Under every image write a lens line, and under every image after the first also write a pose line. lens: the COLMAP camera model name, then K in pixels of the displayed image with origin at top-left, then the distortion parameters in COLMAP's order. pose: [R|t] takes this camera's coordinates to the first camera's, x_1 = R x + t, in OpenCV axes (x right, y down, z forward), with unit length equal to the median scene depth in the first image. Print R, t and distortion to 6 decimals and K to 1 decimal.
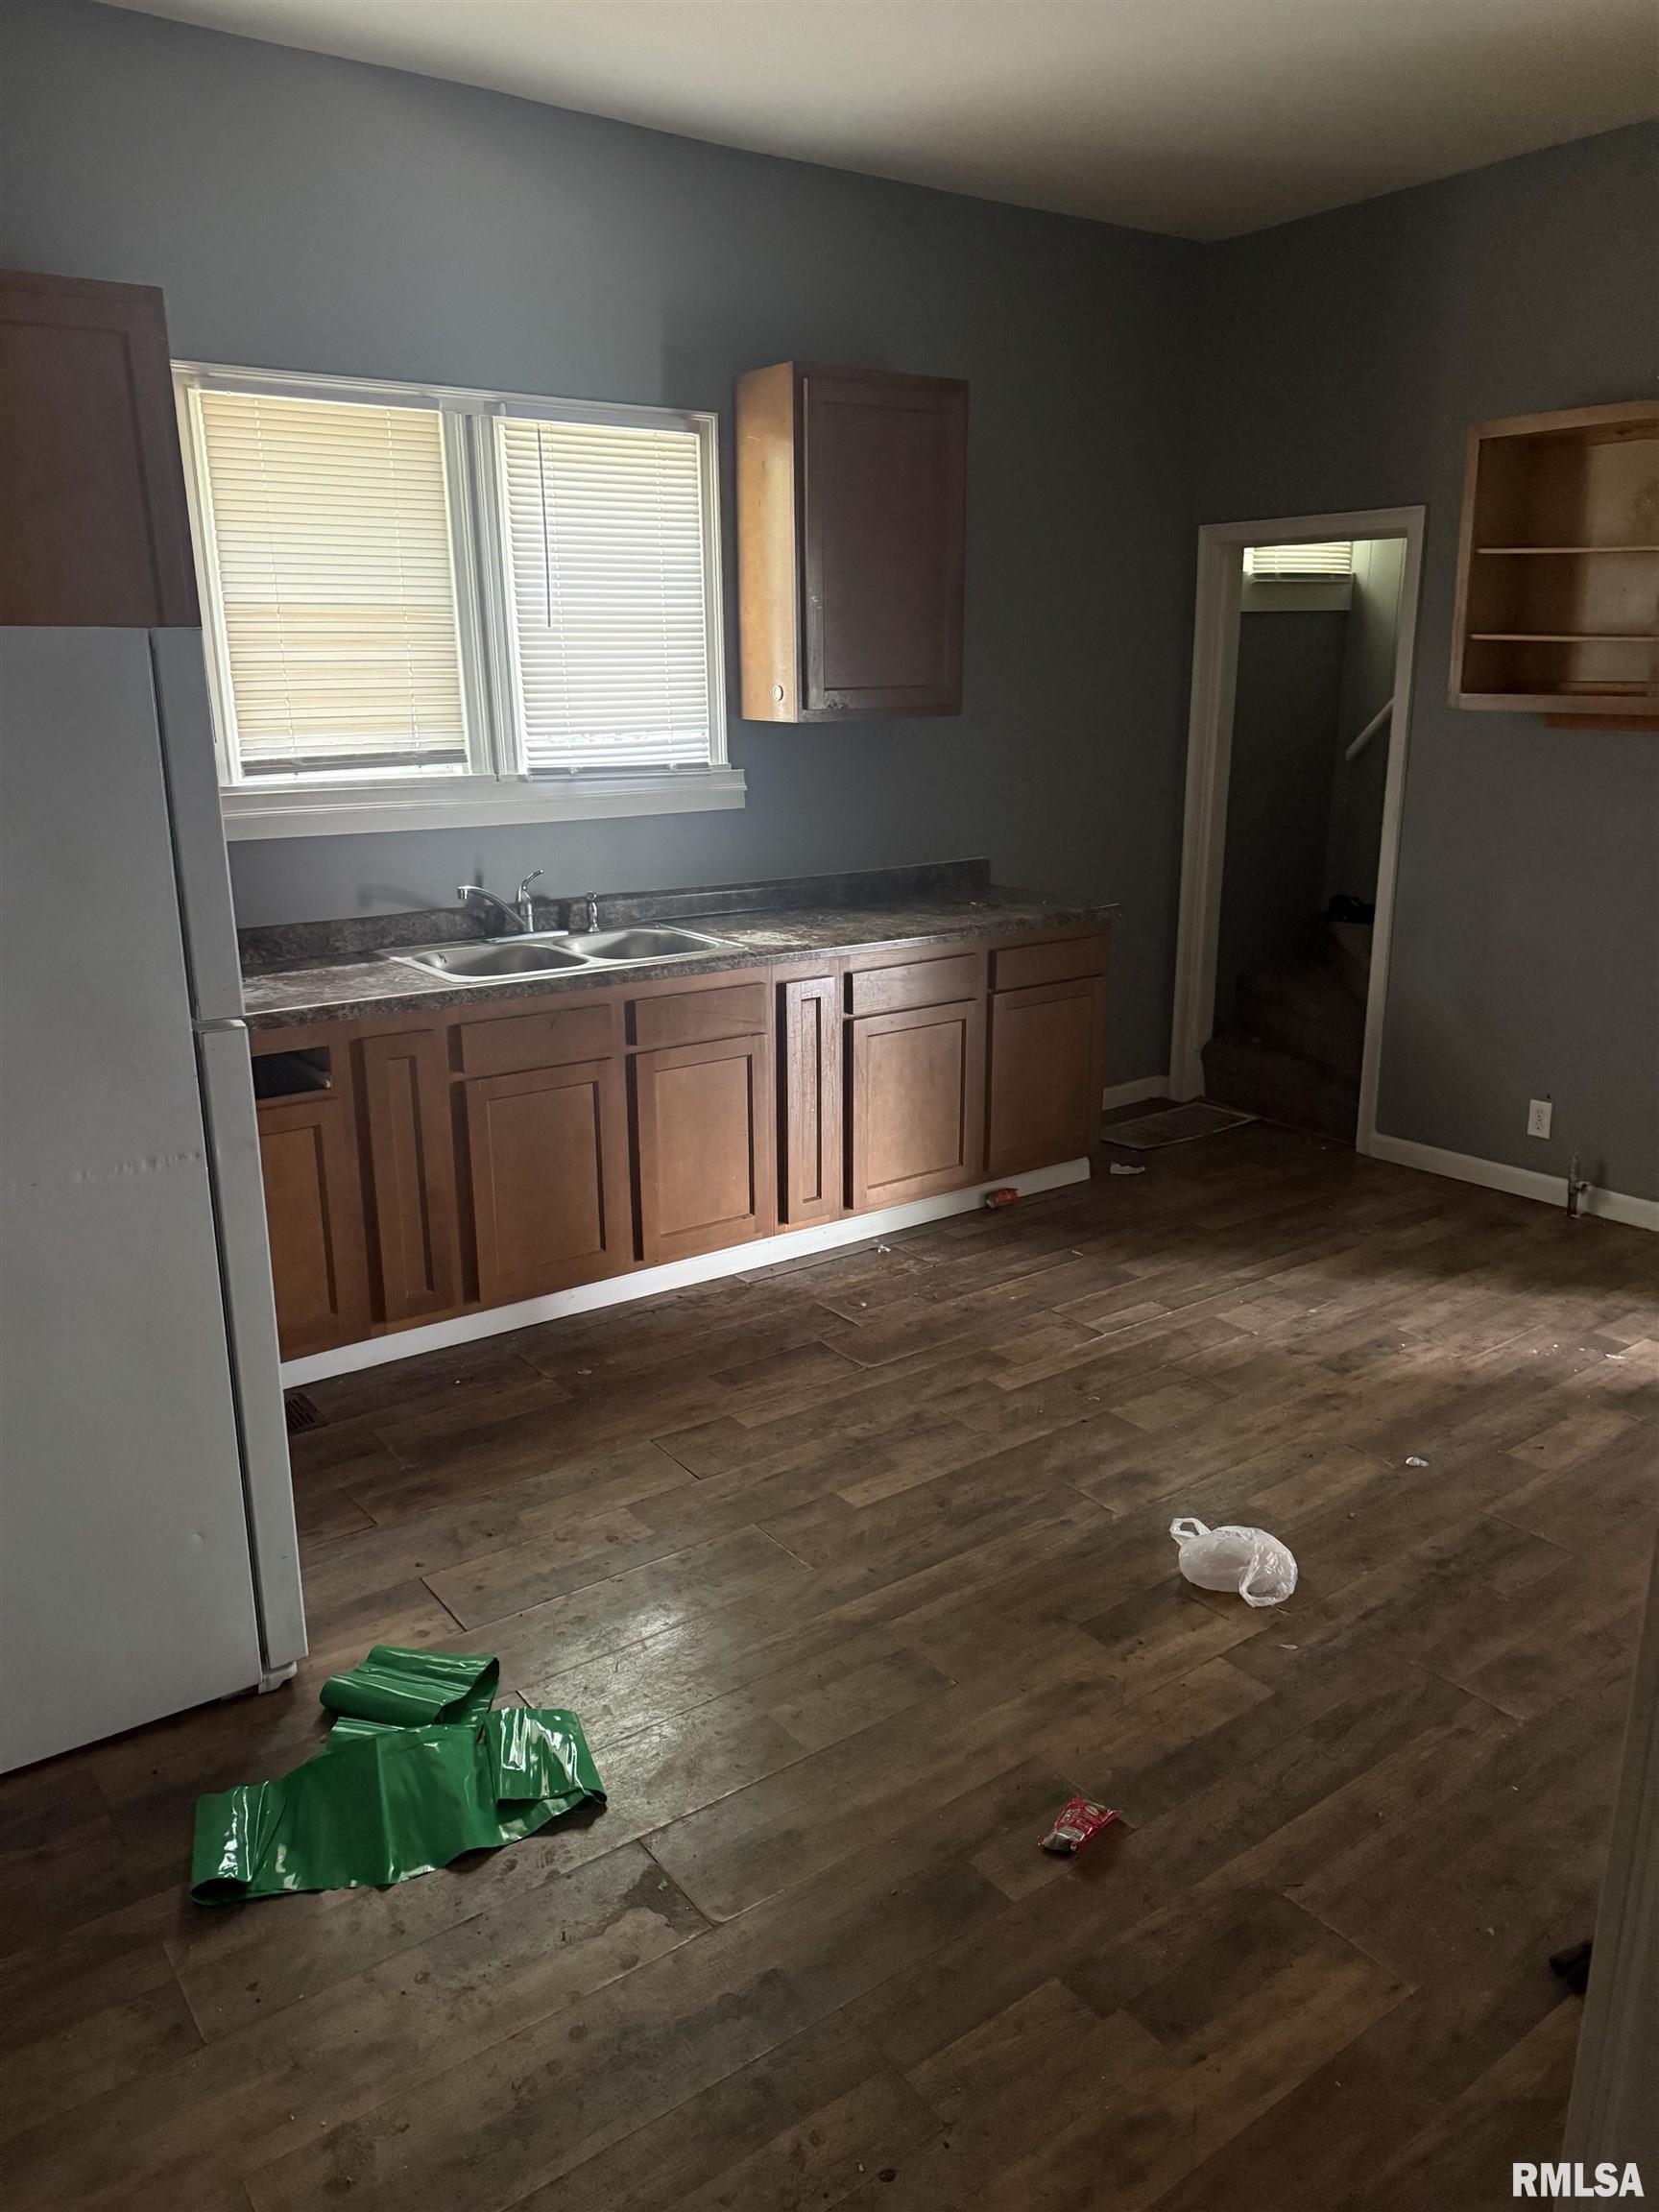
lens RADIAL K [[1578.1, 0, 821.0], [0, 1578.1, 1108.1], [0, 0, 1]] dist [0.074152, -0.020242]
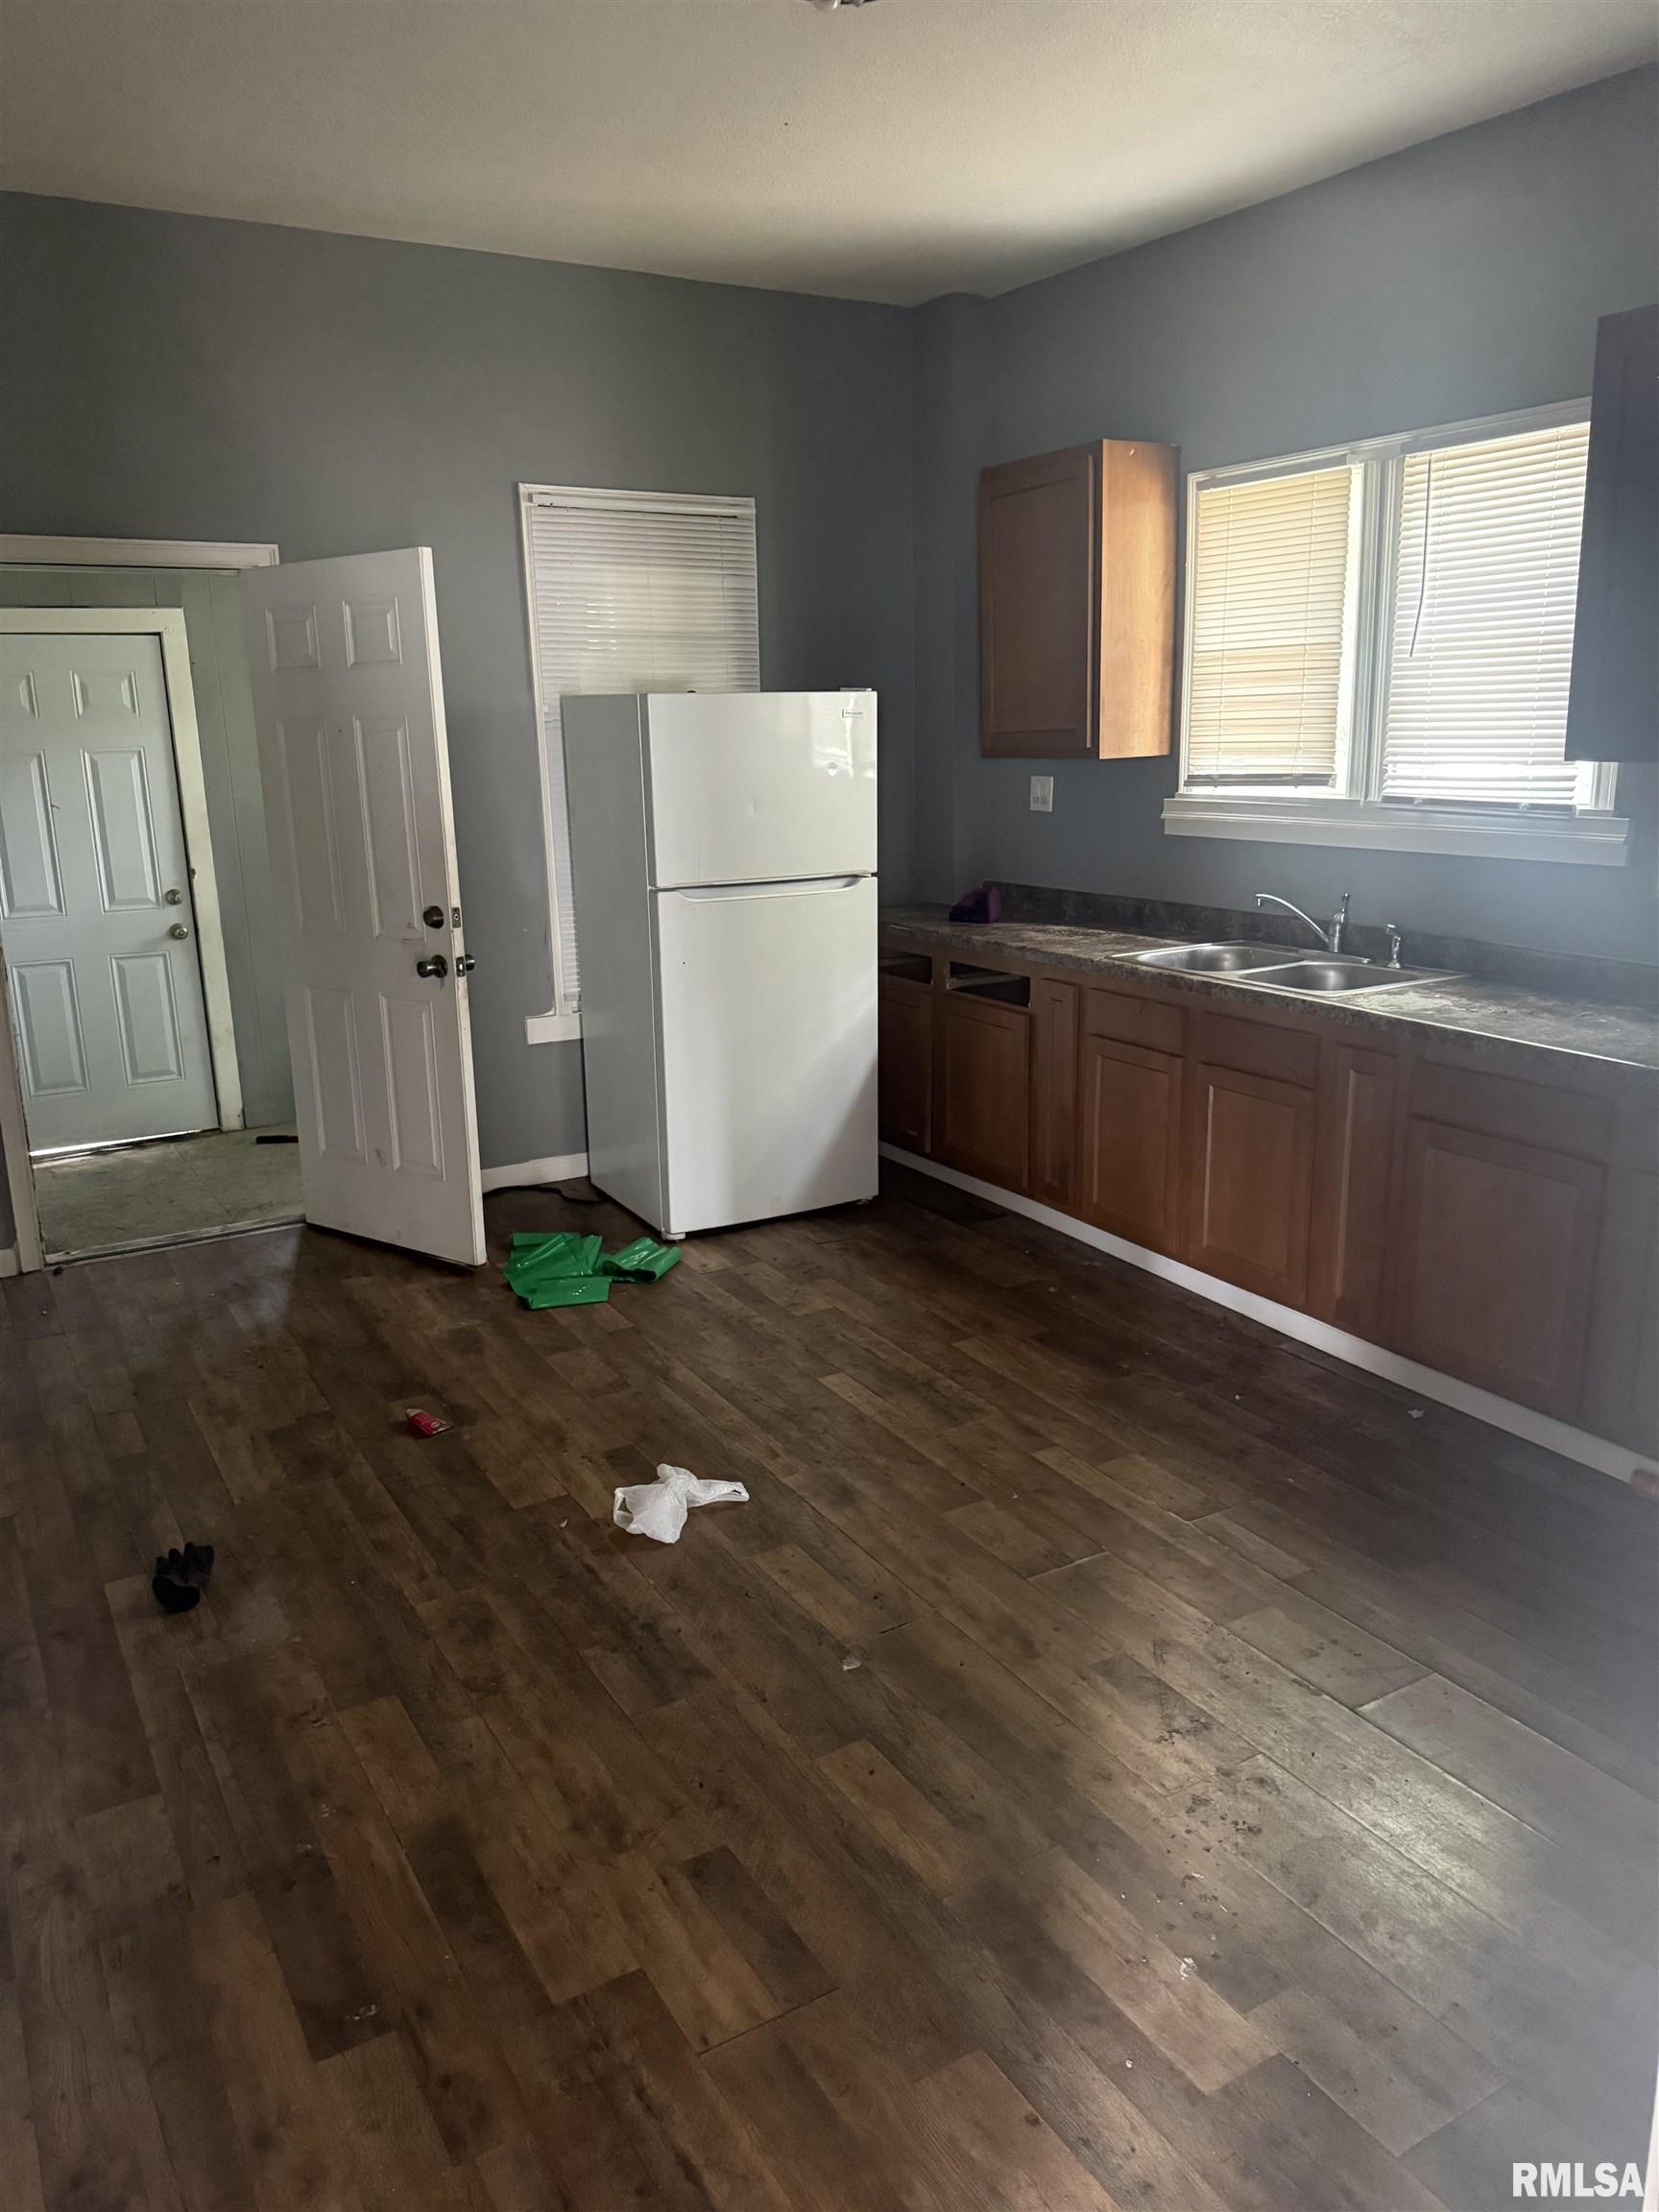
lens RADIAL K [[1578.1, 0, 826.3], [0, 1578.1, 1099.9], [0, 0, 1]] dist [0.074152, -0.020242]
pose [[-0.110212, 0.232804, -0.966258, 1.038848], [-0.270432, 0.928478, 0.254548, -0.233940], [0.956410, 0.289362, -0.039372, 0.898069]]
